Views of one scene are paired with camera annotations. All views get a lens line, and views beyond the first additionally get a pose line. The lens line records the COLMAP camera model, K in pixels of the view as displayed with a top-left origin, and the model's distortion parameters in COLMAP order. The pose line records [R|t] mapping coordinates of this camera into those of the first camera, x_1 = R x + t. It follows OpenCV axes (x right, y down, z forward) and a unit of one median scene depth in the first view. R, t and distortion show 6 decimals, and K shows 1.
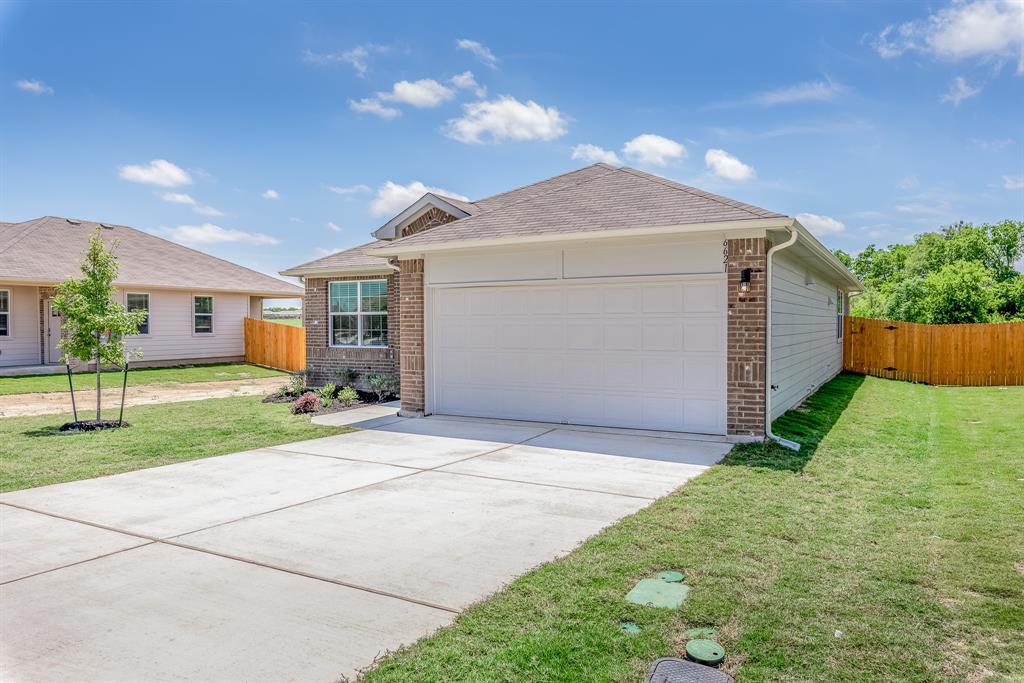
lens RADIAL K [[695.3, 0, 513.5], [0, 695.3, 340.8], [0, 0, 1]] dist [-0.002470, -0.000808]
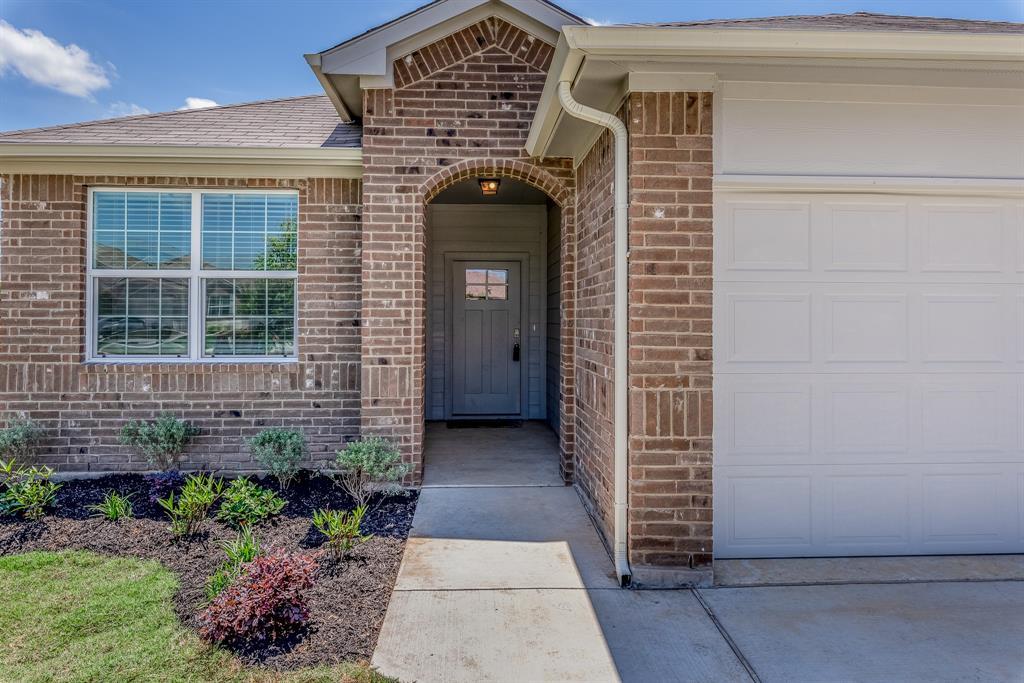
lens RADIAL K [[695.3, 0, 519.0], [0, 695.3, 313.2], [0, 0, 1]] dist [-0.002470, -0.000808]
pose [[0.834404, 0.012392, 0.551014, -0.382785], [0.007476, 0.999401, -0.033796, -0.004069], [-0.551103, 0.032319, 0.833811, 0.771625]]
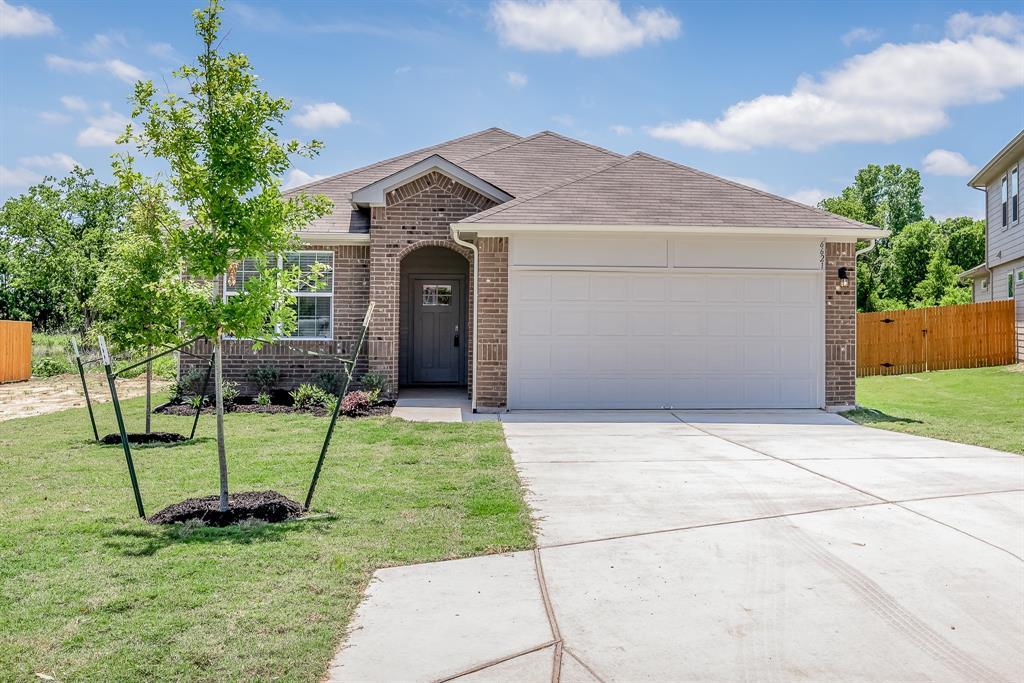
lens RADIAL K [[1137.9, 0, 596.9], [0, 1137.9, 286.2], [0, 0, 1]] dist [-0.018320, 0.000000]
pose [[0.797196, 0.030216, 0.602964, -0.924203], [0.004300, 0.998437, -0.055719, 0.029087], [-0.603705, 0.047011, 0.795820, -0.247188]]
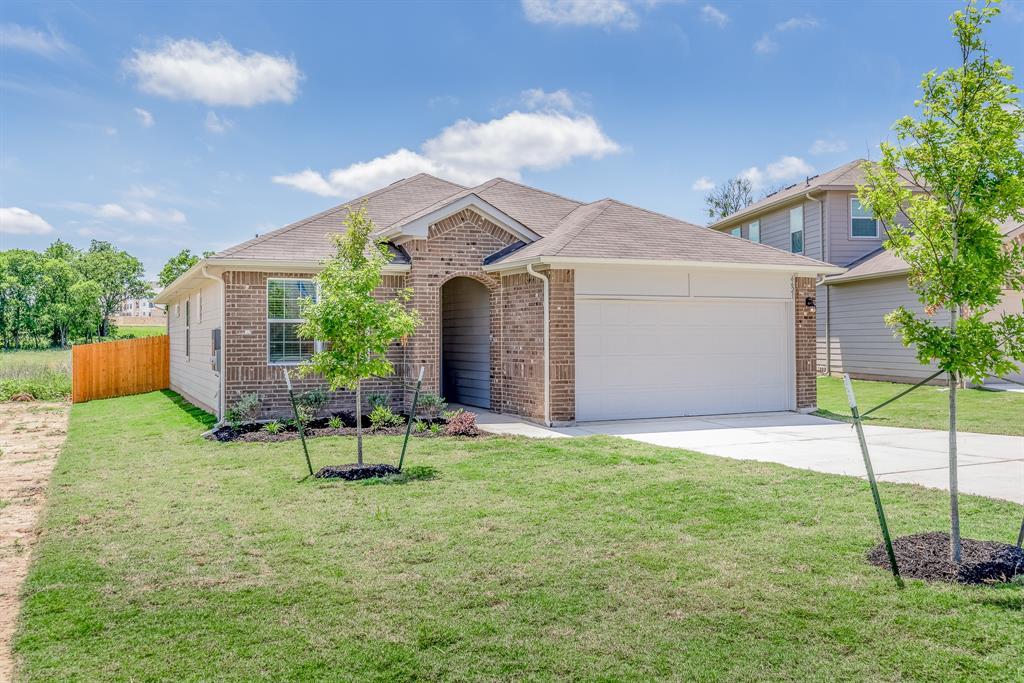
lens RADIAL K [[886.8, 0, 516.4], [0, 886.8, 319.7], [0, 0, 1]] dist [-0.007010, -0.002826]
pose [[0.565810, 0.018868, 0.824320, -1.238028], [0.023193, 0.998978, -0.038785, 0.004333], [-0.824209, 0.041063, 0.564794, 0.333091]]
